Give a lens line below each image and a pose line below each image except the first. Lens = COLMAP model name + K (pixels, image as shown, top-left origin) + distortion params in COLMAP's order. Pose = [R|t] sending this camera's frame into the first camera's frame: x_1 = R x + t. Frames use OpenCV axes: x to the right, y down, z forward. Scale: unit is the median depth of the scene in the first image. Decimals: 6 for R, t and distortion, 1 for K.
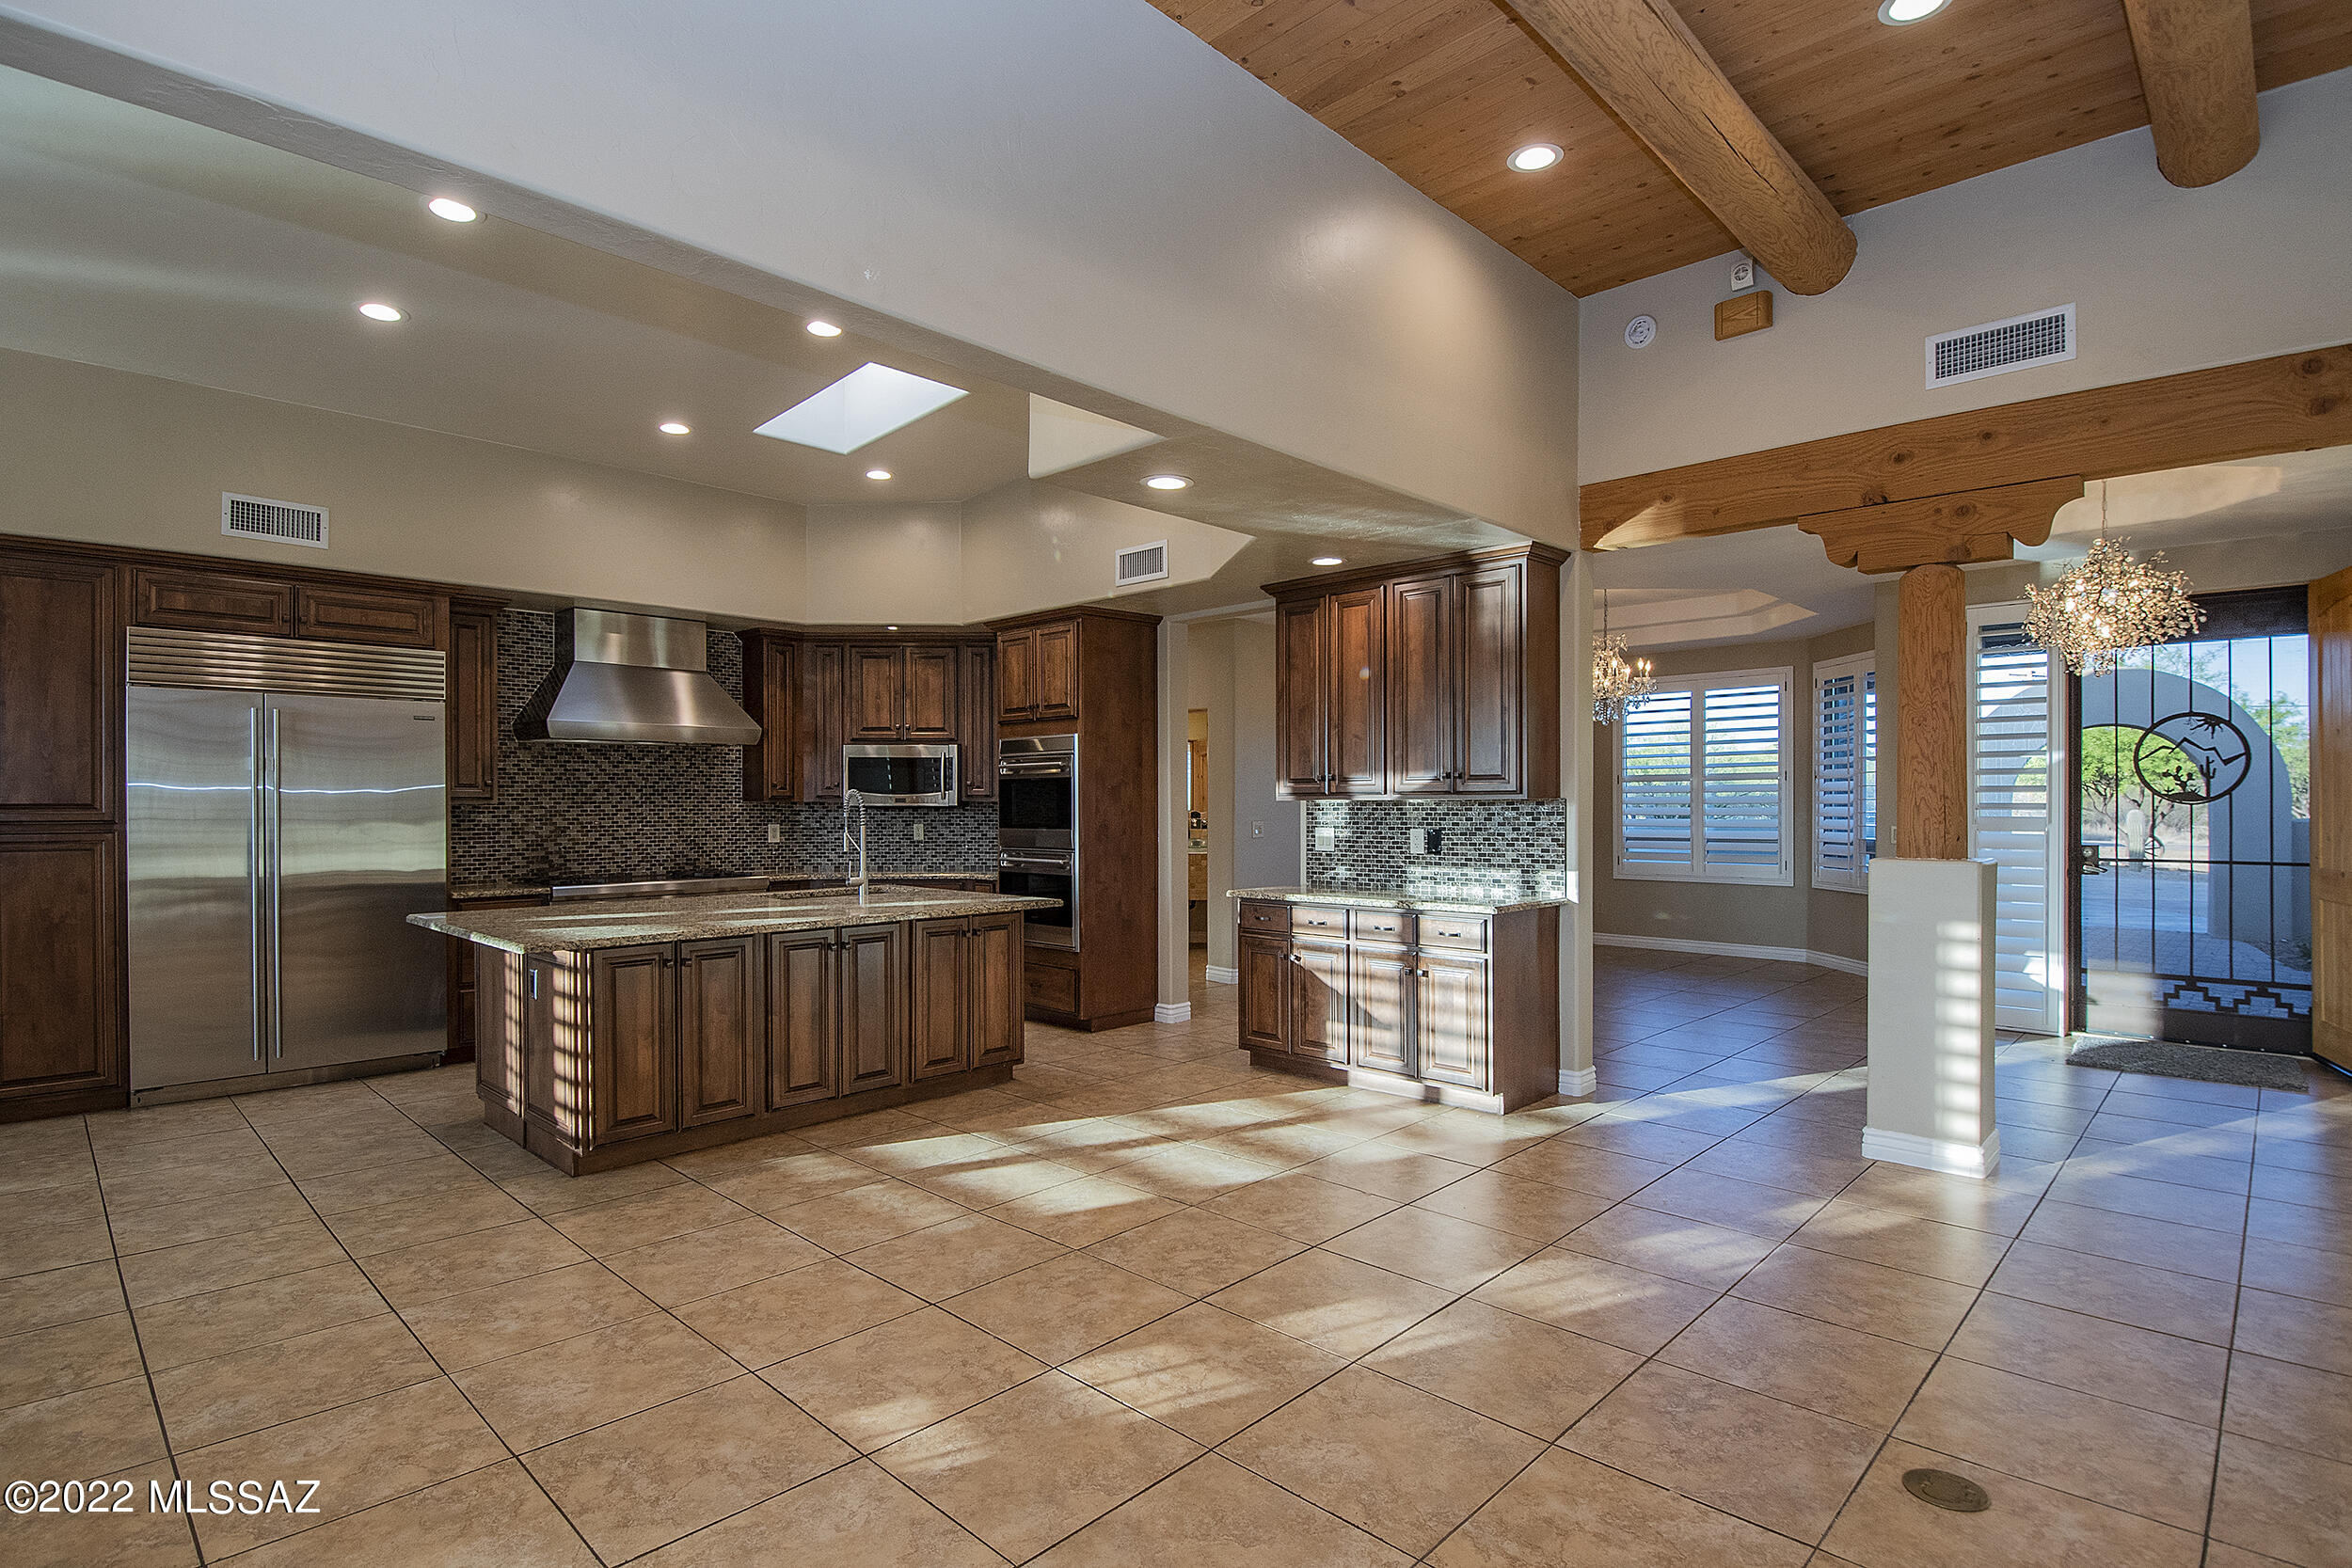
lens RADIAL K [[1146.7, 0, 1146.1], [0, 1146.7, 813.1], [0, 0, 1]] dist [0.010172, -0.018463]
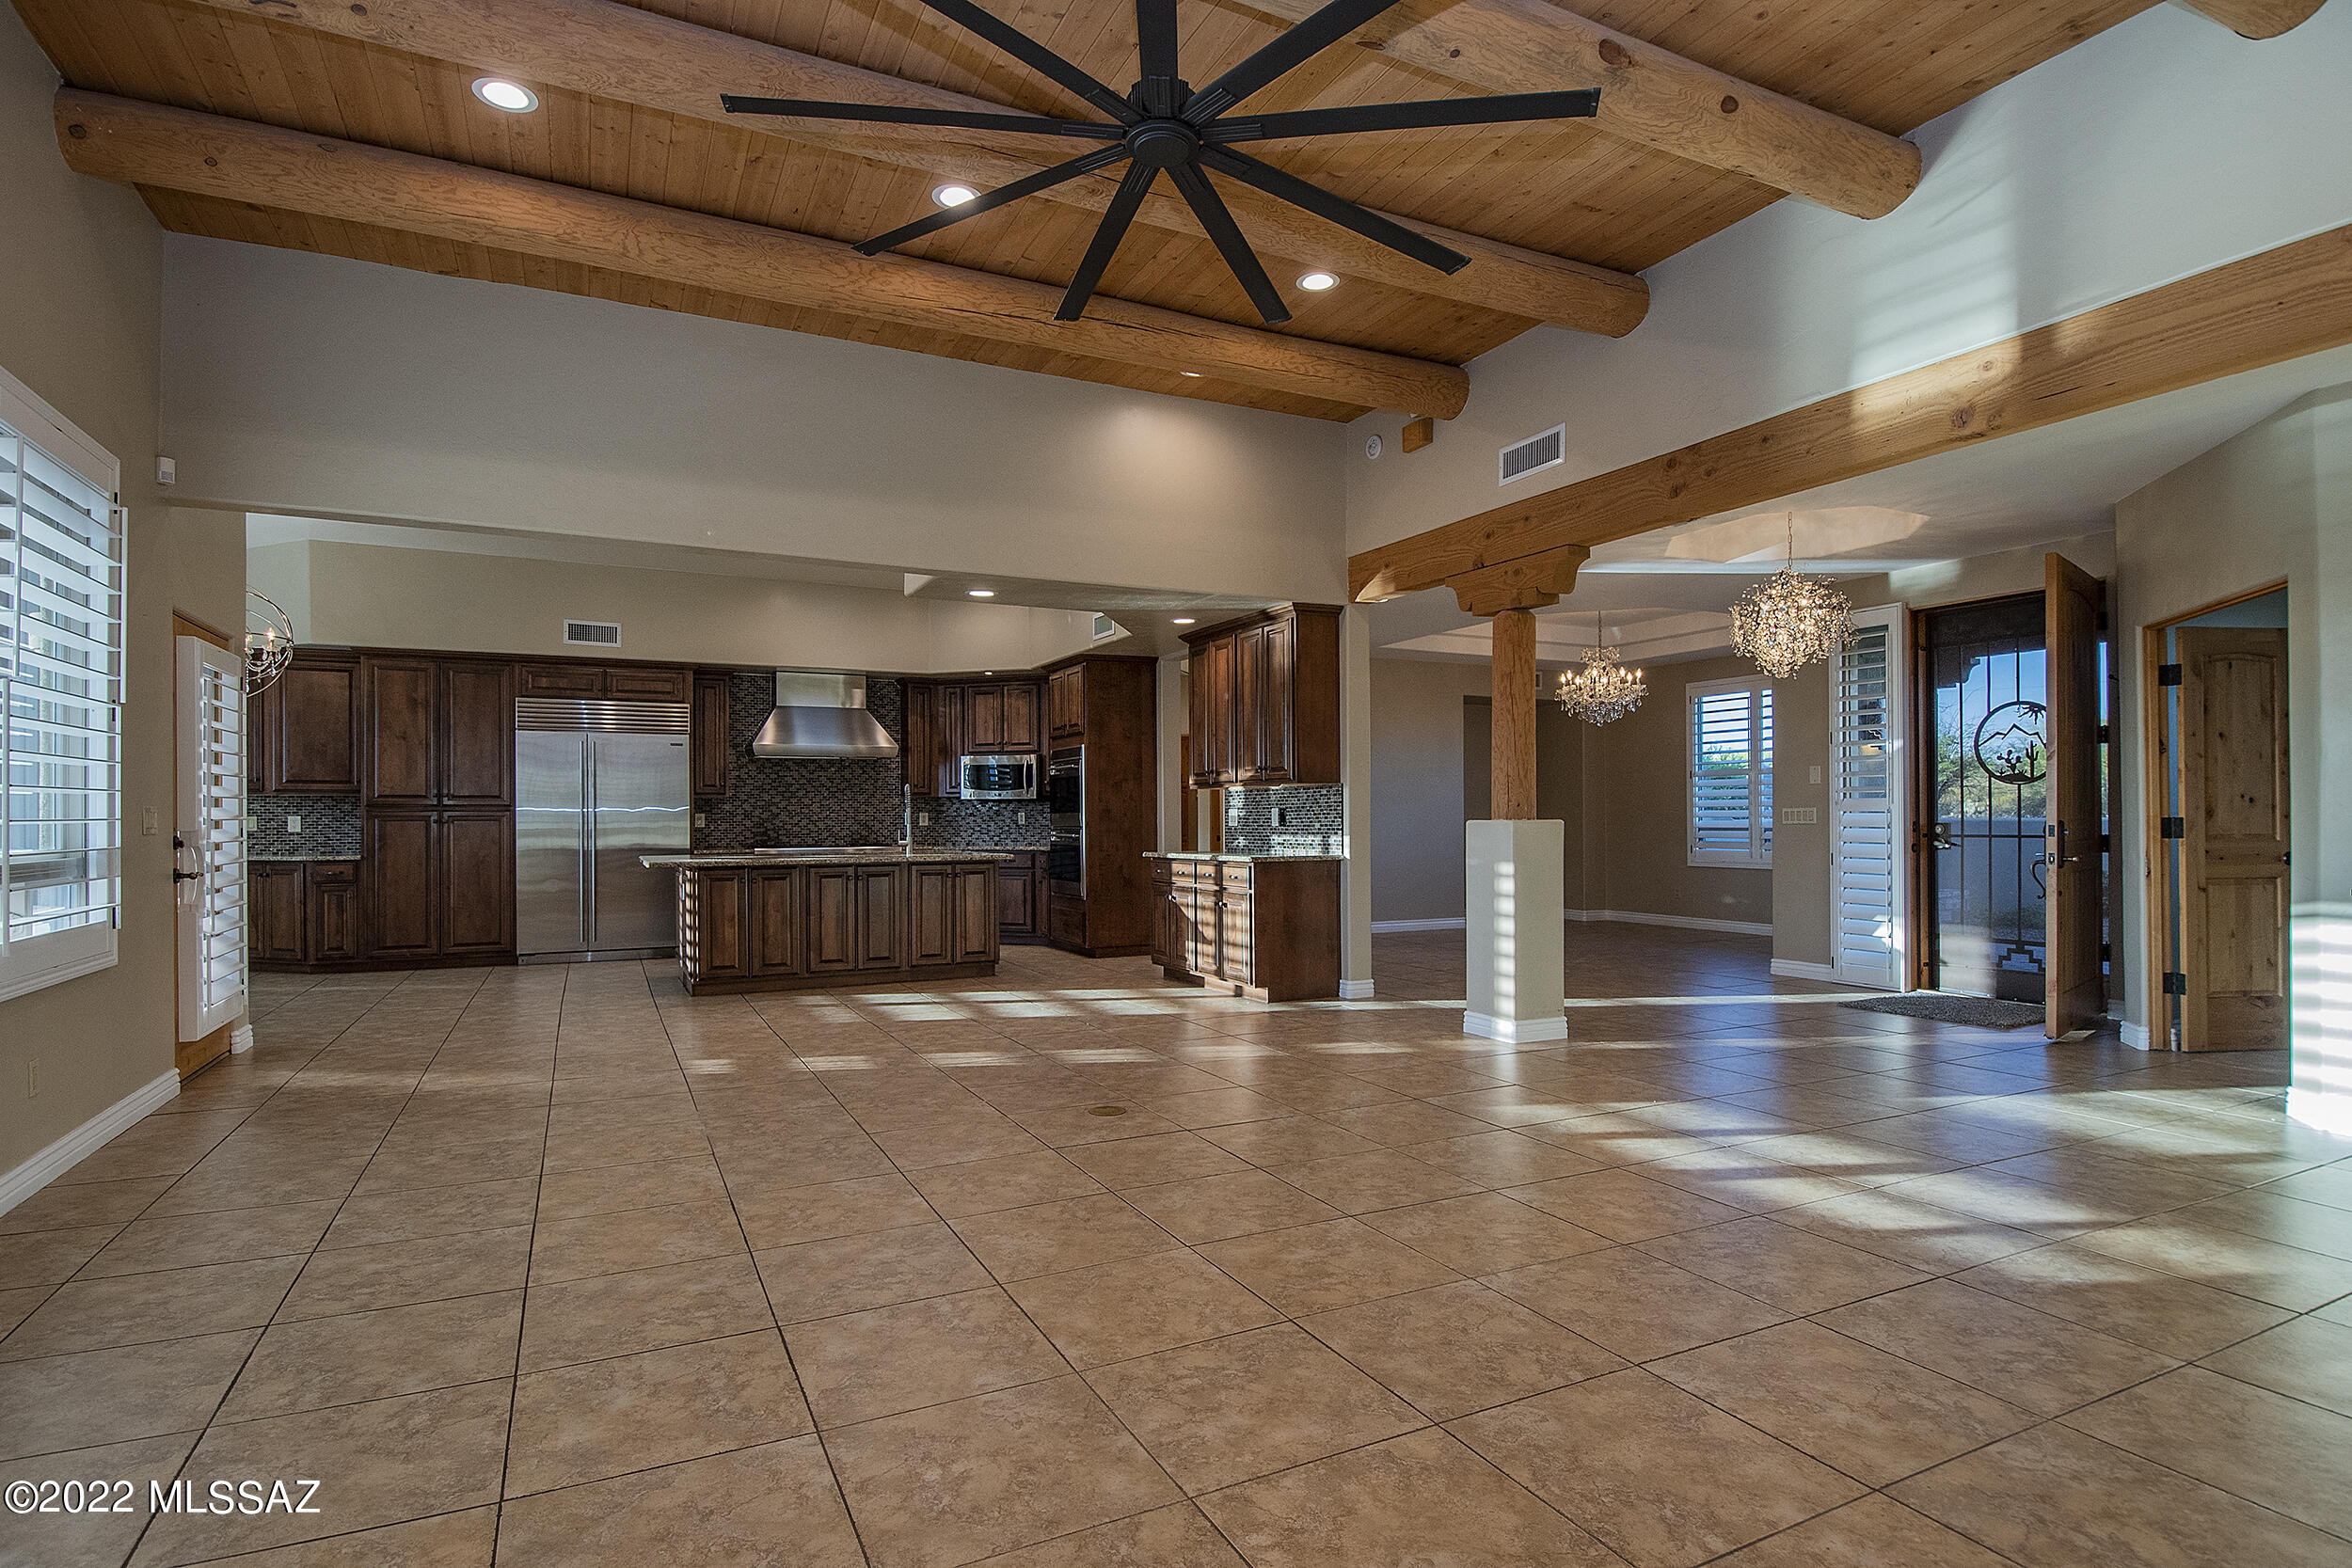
lens RADIAL K [[1107.7, 0, 1171.6], [0, 1107.7, 817.1], [0, 0, 1]] dist [0.009253, -0.017011]
pose [[0.955273, -0.004247, -0.295696, 0.511274], [0.002607, 0.999979, -0.005940, 0.032230], [0.295715, 0.004904, 0.955264, -0.307801]]
